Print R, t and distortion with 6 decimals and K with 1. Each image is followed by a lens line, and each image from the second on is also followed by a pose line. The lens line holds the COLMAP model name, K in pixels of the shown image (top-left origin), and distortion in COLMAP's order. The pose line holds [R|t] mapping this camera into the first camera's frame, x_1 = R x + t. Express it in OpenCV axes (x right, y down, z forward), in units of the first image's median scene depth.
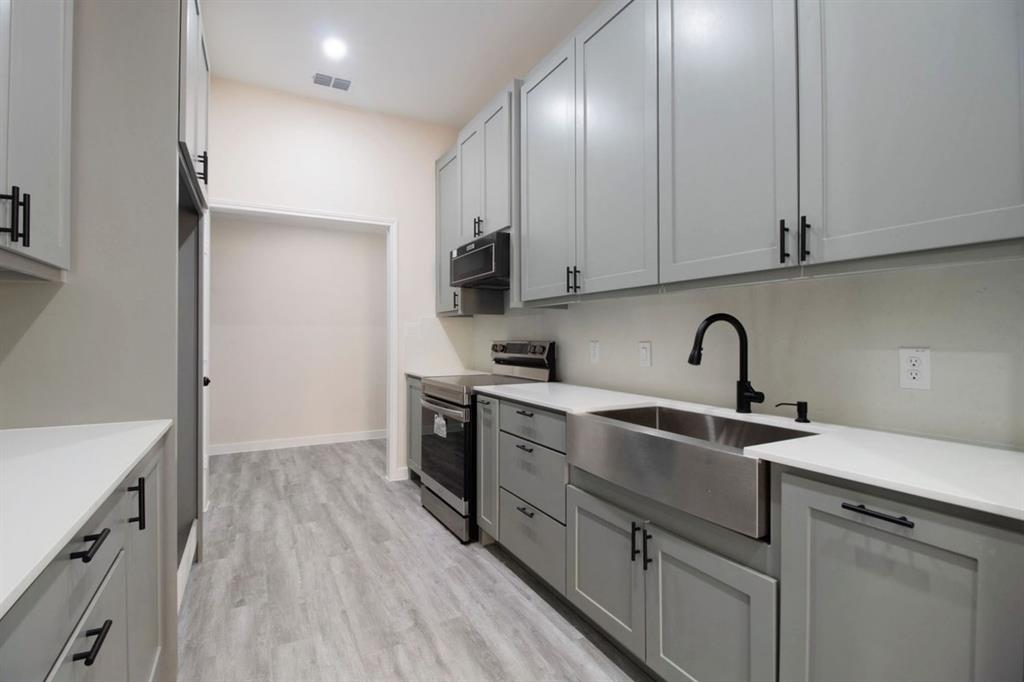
lens RADIAL K [[474.2, 0, 511.5], [0, 474.2, 336.5], [0, 0, 1]] dist [0.003963, -0.018666]
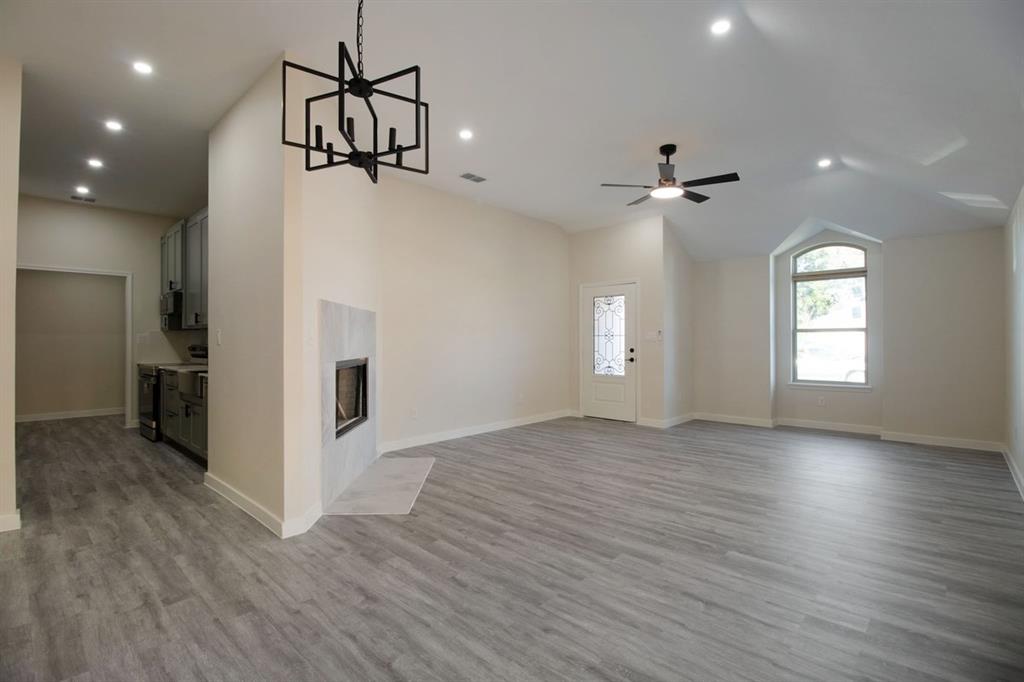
lens RADIAL K [[478.0, 0, 501.6], [0, 478.0, 335.4], [0, 0, 1]] dist [-0.001546, -0.013384]
pose [[0.951857, 0.000383, 0.306541, 0.695294], [0.003060, 0.999938, -0.010751, -0.004043], [-0.306526, 0.011172, 0.951797, -1.415317]]
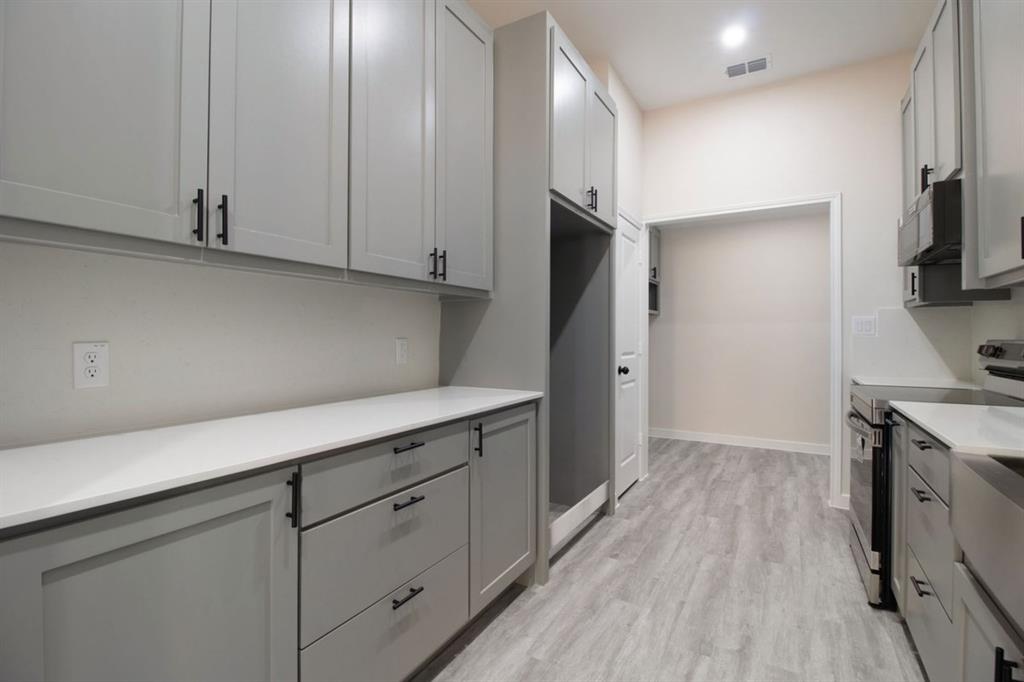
lens RADIAL K [[478.0, 0, 501.6], [0, 478.0, 335.4], [0, 0, 1]] dist [-0.001546, -0.013384]
pose [[0.510945, 0.001904, -0.859611, 0.241127], [-0.001784, 0.999998, 0.001155, 0.004114], [0.859612, 0.000944, 0.510947, 0.102814]]
